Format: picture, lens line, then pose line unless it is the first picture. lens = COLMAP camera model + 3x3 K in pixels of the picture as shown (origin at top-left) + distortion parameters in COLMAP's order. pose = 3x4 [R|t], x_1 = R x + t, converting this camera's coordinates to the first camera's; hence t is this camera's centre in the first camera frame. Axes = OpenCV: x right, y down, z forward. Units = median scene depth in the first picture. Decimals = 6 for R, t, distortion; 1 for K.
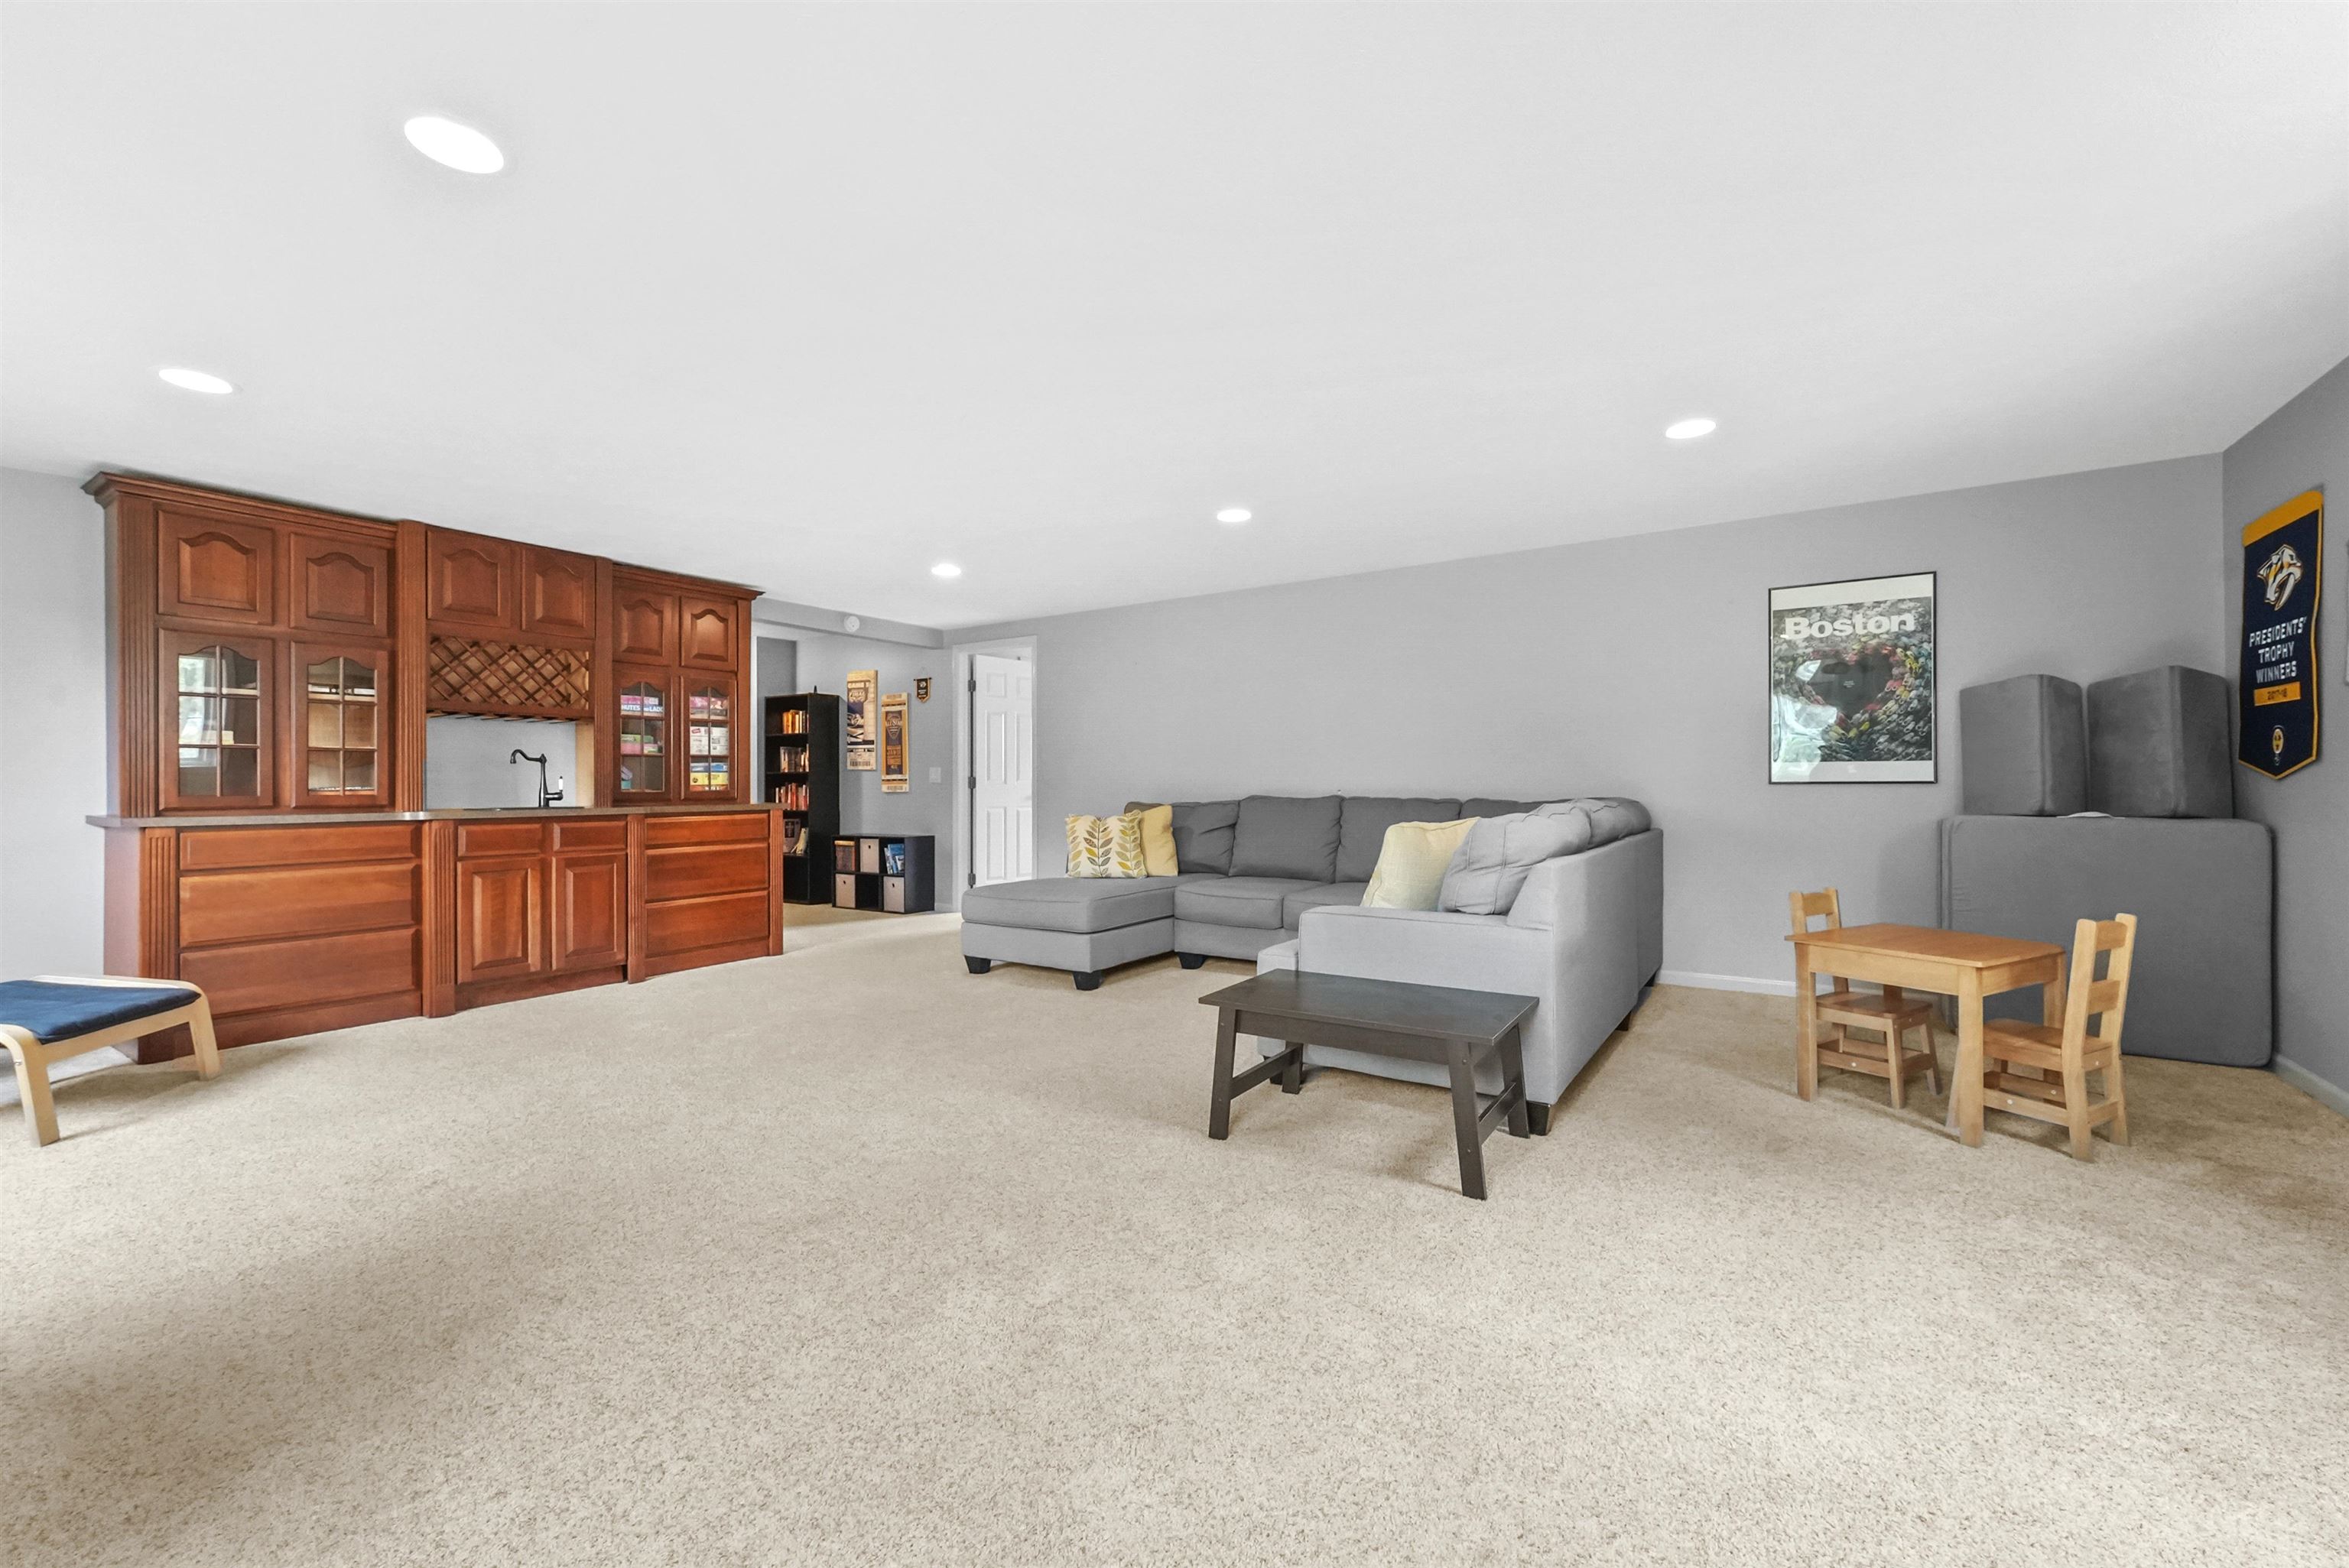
lens RADIAL K [[940.6, 0, 1185.2], [0, 940.6, 783.9], [0, 0, 1]] dist [-0.000281, -0.000367]
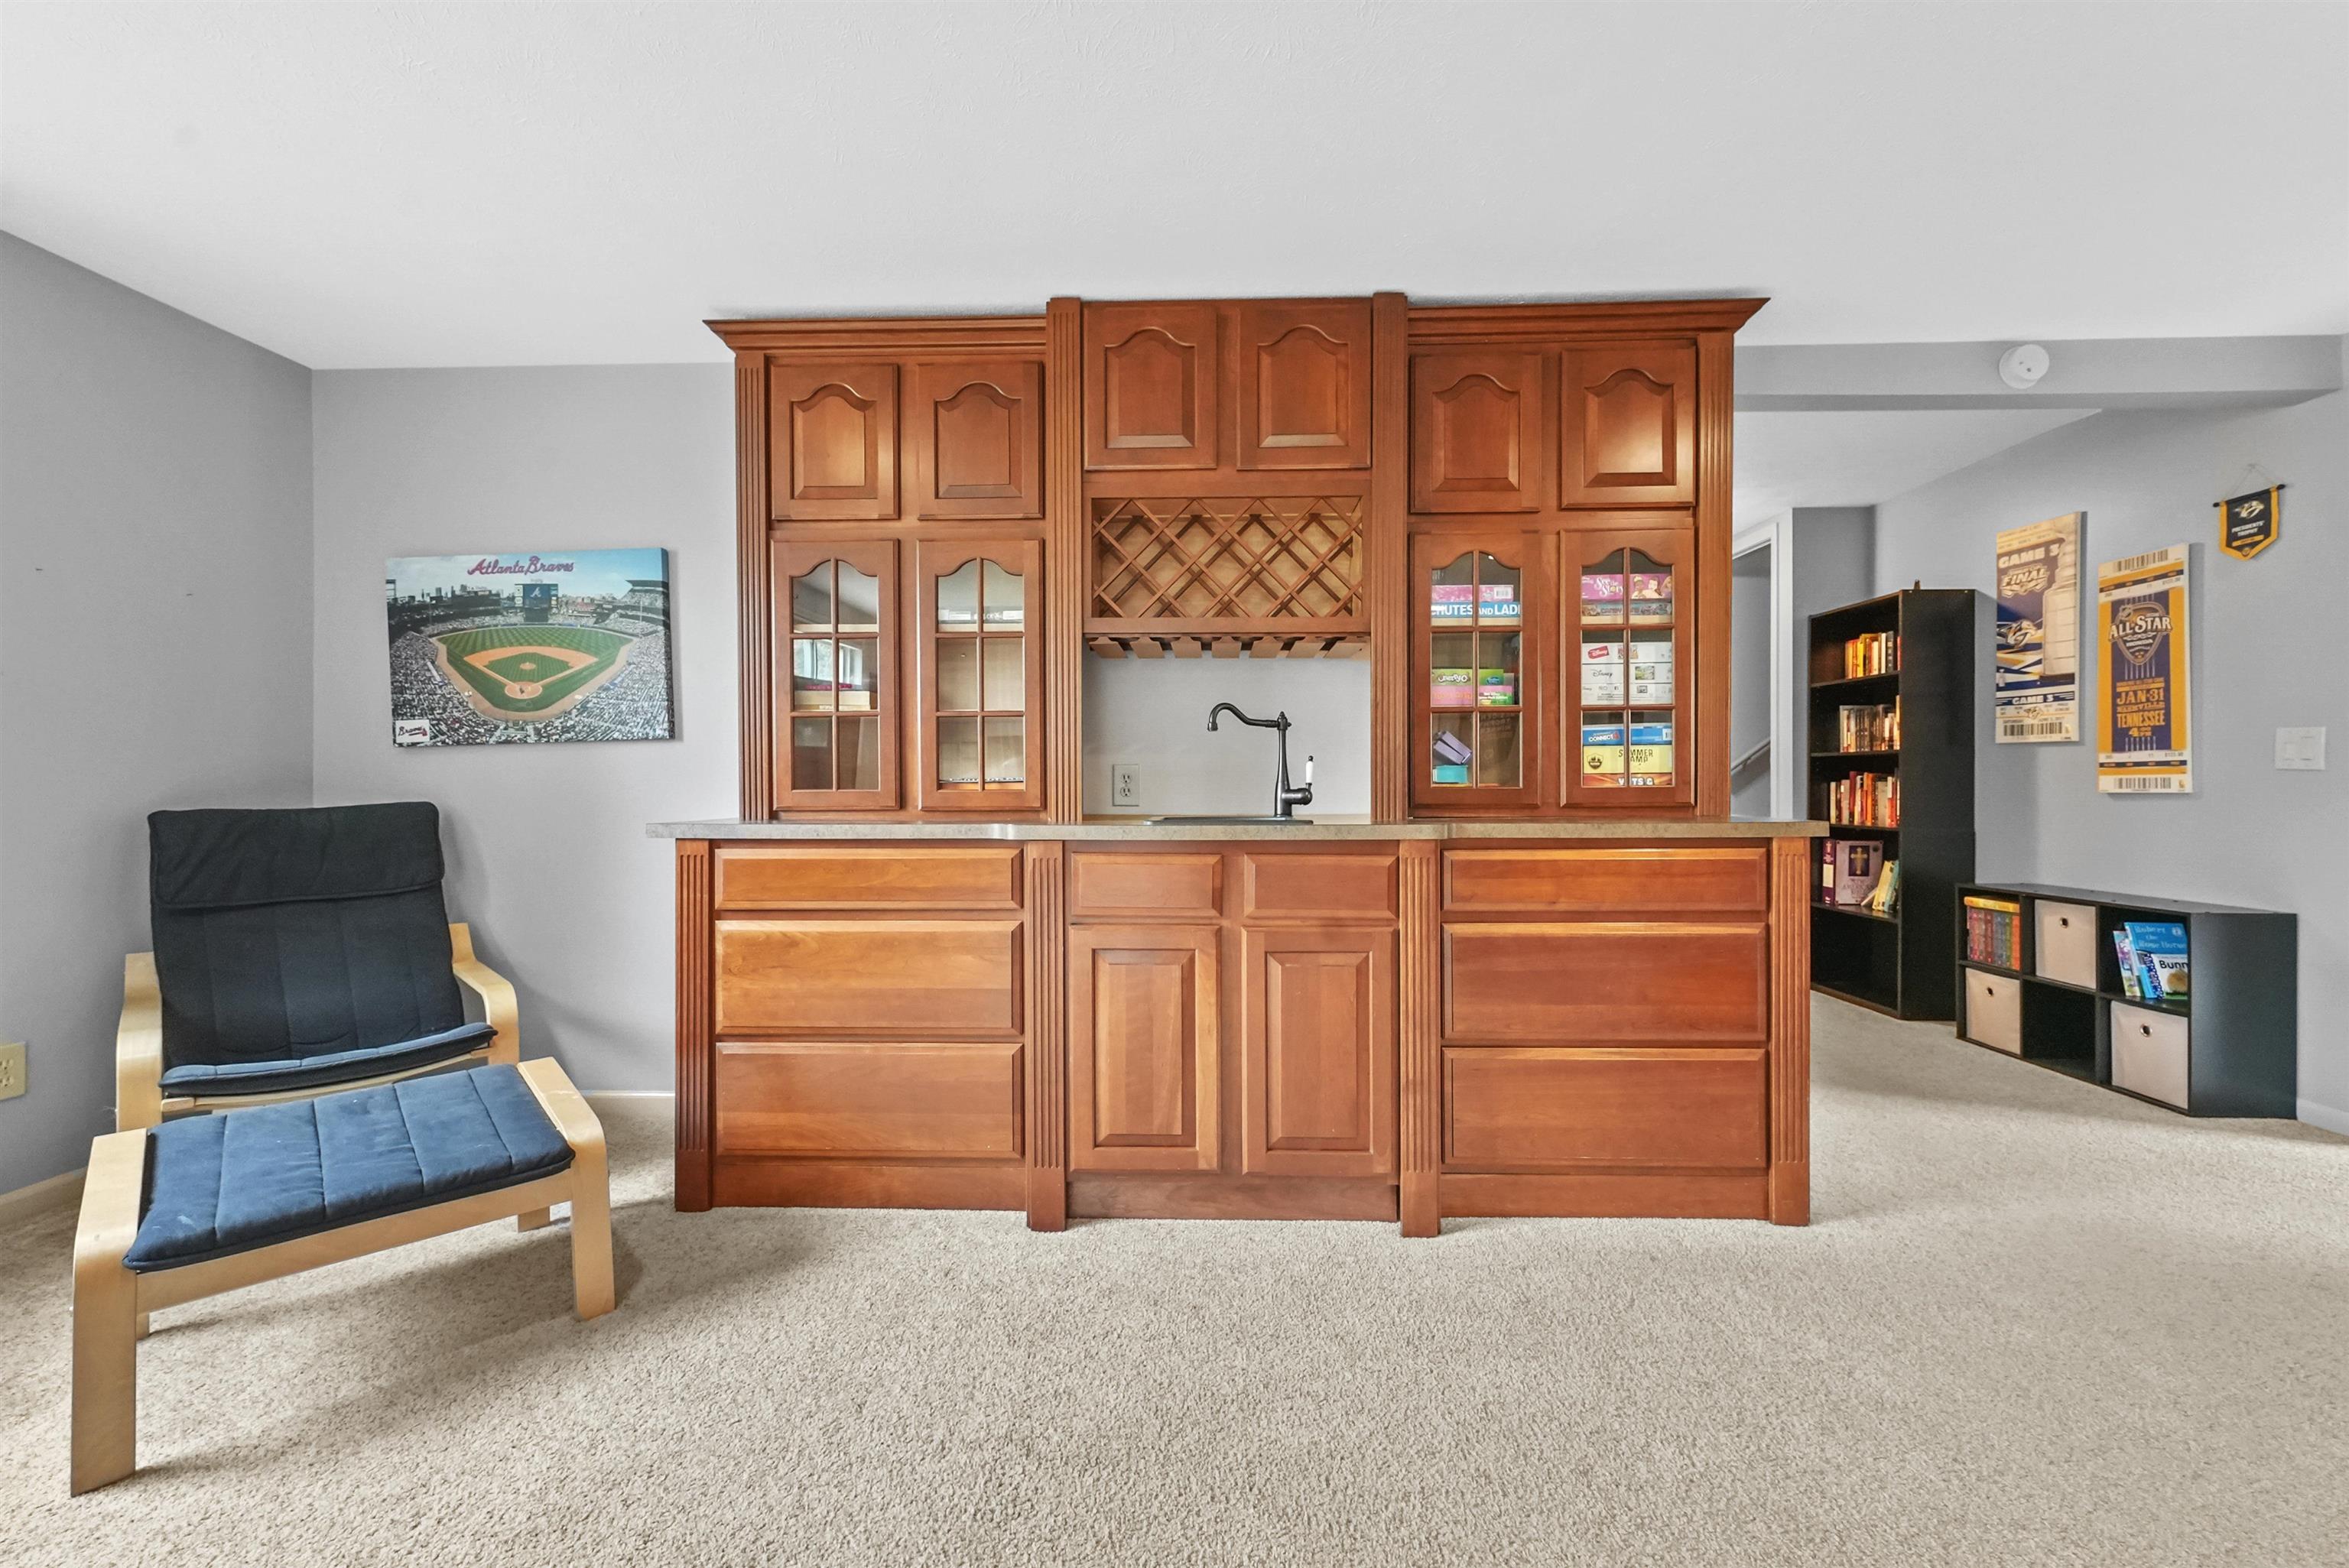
lens RADIAL K [[940.6, 0, 1194.1], [0, 940.6, 783.4], [0, 0, 1]] dist [-0.000281, -0.000367]
pose [[0.511753, 0.004037, -0.859123, -0.175494], [0.000030, 0.999989, 0.004718, 0.002506], [0.859132, -0.002440, 0.511747, 0.453521]]
